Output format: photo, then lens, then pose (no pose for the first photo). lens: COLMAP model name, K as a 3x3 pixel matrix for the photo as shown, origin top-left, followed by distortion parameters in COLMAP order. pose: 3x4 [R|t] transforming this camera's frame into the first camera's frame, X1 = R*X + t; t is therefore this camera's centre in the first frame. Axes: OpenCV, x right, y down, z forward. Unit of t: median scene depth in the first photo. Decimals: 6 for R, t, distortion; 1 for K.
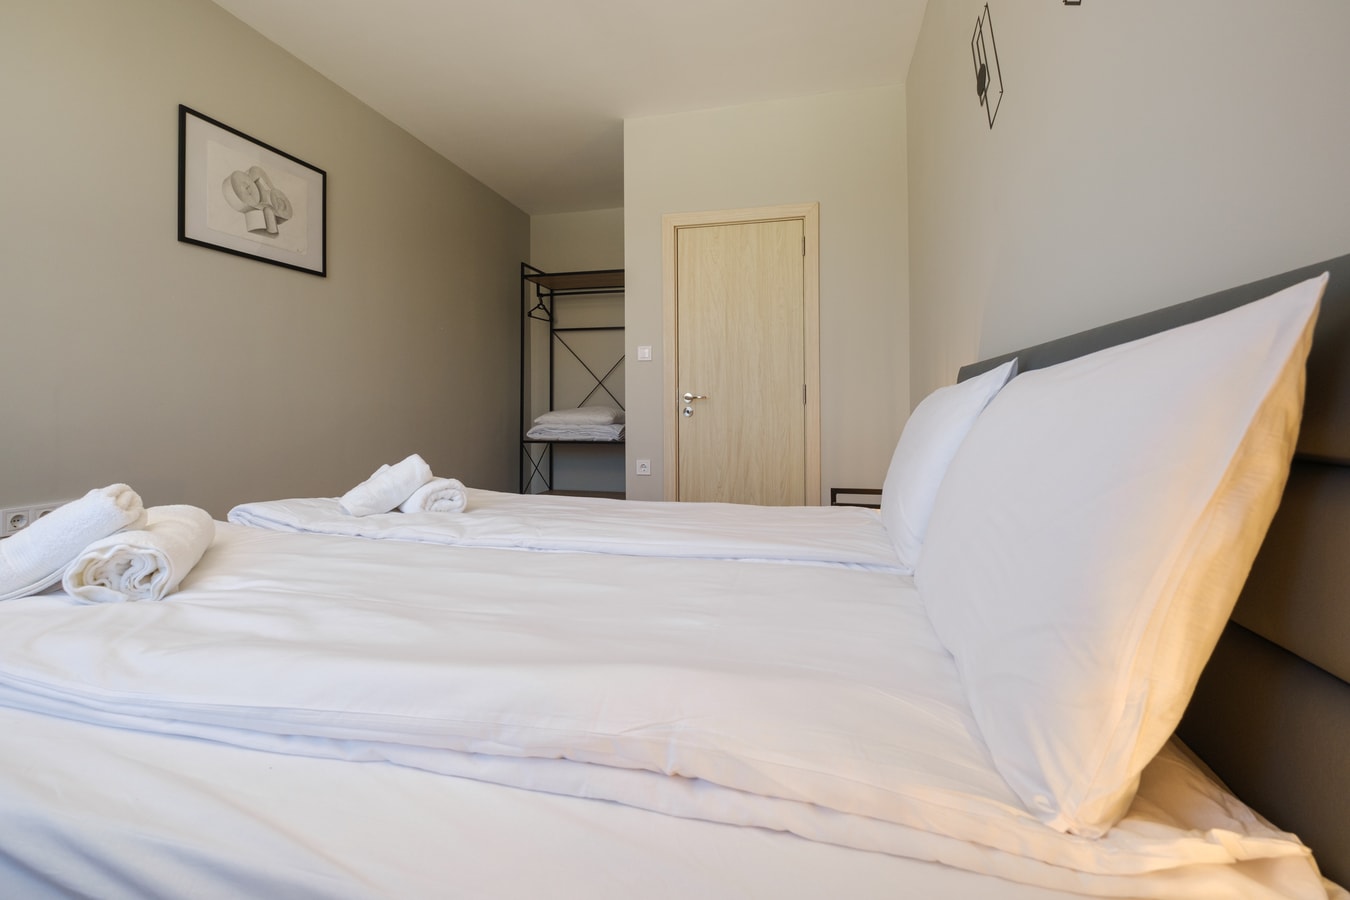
lens RADIAL K [[584.5, 0, 600.9], [0, 584.5, 409.9], [0, 0, 1]] dist [0.001264, -0.004007]
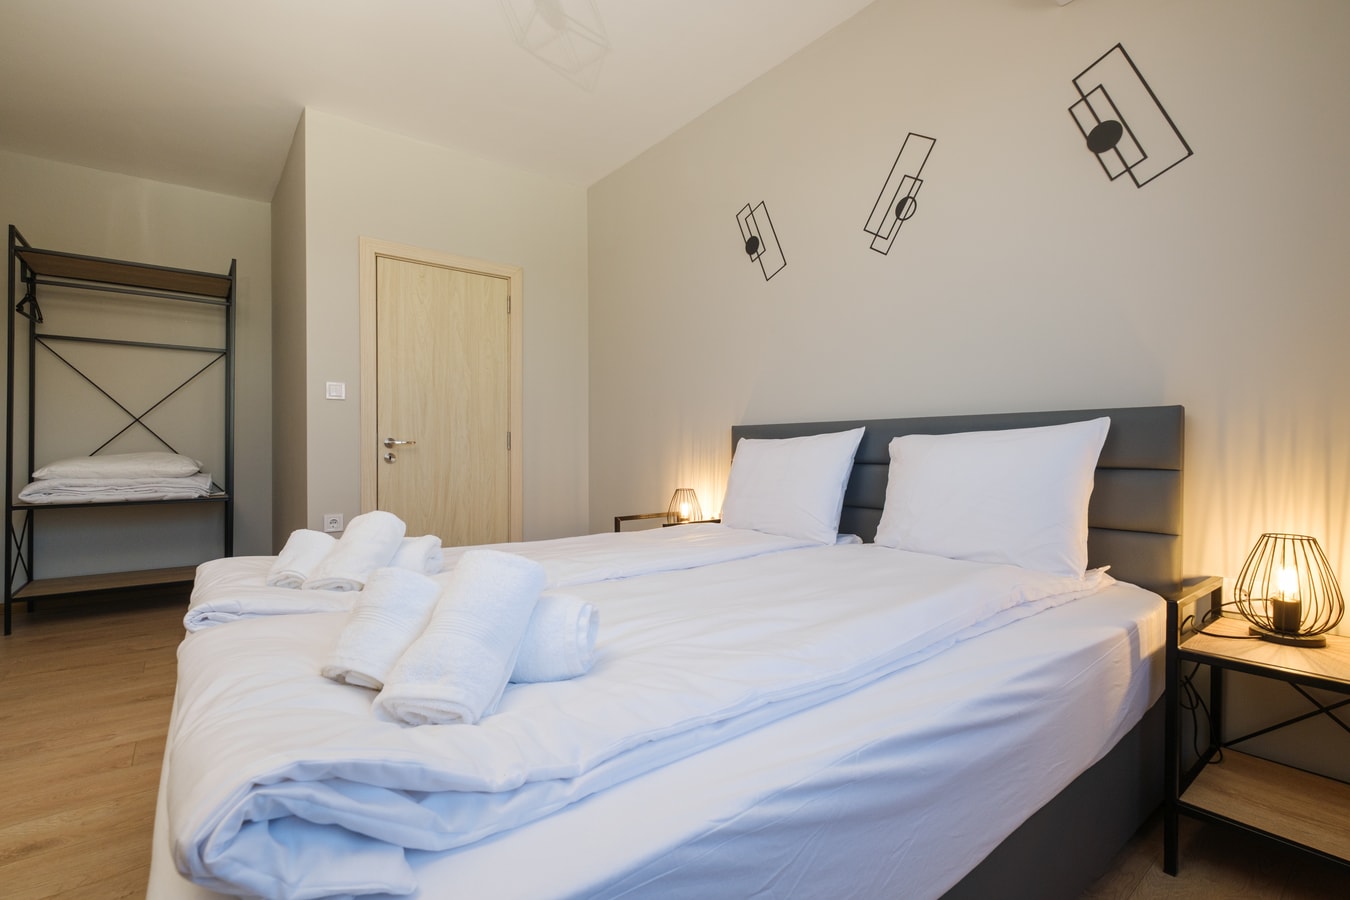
lens RADIAL K [[584.5, 0, 683.6], [0, 584.5, 458.1], [0, 0, 1]] dist [0.001264, -0.004007]
pose [[0.627899, -0.010811, 0.778220, -0.274631], [0.006195, 0.999941, 0.008893, -0.001747], [-0.778270, -0.000763, 0.627929, 0.057828]]
